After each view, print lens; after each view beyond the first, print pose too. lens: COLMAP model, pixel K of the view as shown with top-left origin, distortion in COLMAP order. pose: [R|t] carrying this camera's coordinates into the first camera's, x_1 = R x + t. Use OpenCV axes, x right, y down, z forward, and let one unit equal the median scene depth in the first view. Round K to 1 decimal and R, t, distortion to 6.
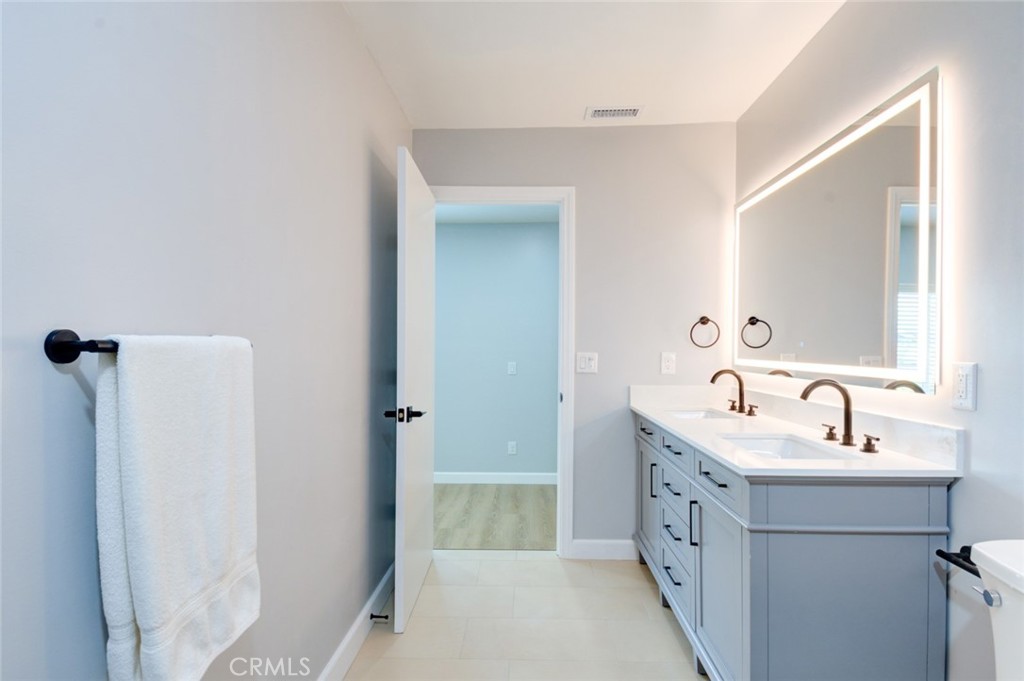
lens RADIAL K [[539.9, 0, 512.0], [0, 539.9, 340.5], [0, 0, 1]] dist [0.000150, 0.000032]
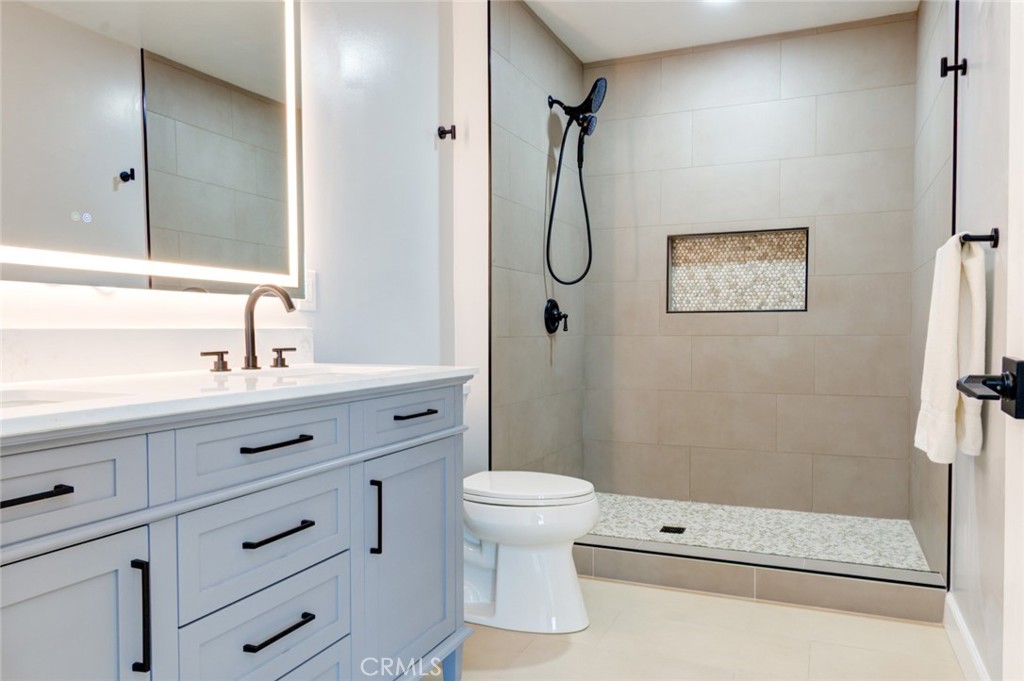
lens RADIAL K [[728.5, 0, 512.0], [0, 728.5, 340.5], [0, 0, 1]] dist [-0.000008, -0.000046]
pose [[-0.929210, -0.009129, 0.369438, -0.118309], [-0.006707, 0.999947, 0.007841, 0.142830], [-0.369490, 0.004808, -0.929222, 1.858569]]
